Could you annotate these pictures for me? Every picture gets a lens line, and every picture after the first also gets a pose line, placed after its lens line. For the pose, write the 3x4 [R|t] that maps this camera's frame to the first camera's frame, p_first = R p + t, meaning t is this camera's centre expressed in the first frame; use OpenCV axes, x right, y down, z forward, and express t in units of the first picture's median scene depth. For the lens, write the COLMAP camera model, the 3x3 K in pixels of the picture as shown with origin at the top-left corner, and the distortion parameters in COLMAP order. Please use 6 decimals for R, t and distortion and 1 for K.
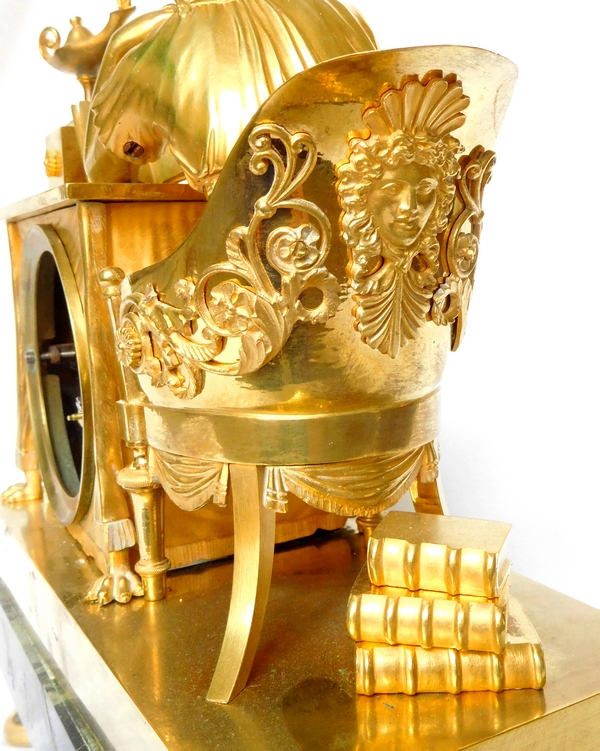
lens RADIAL K [[936.8, 0, 300.0], [0, 936.8, 375.5], [0, 0, 1]] dist [0.027708, 0.065519]
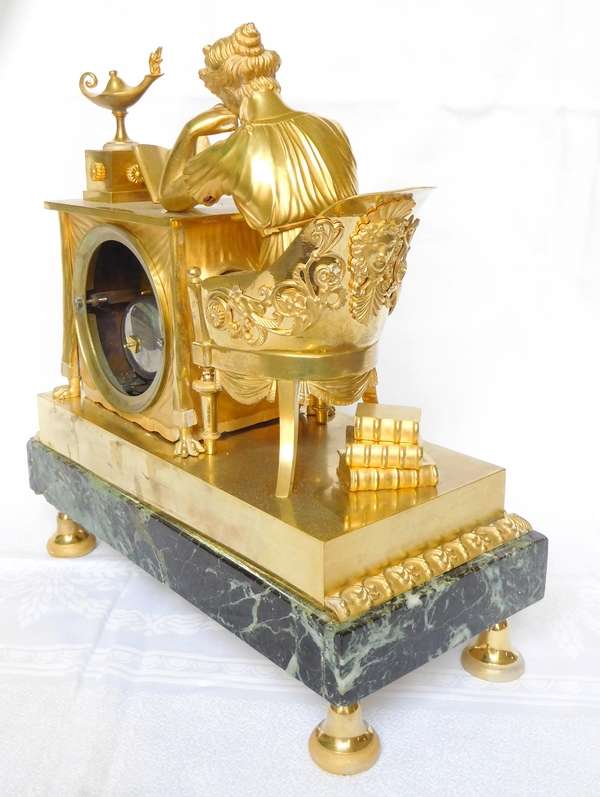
lens RADIAL K [[723.4, 0, 300.0], [0, 723.4, 398.5], [0, 0, 1]] dist [0.012808, 0.005943]
pose [[0.990223, -0.016934, 0.138458, -0.263886], [-0.003204, 0.989580, 0.143948, -0.090589], [-0.139453, -0.142984, 0.979851, -0.510173]]
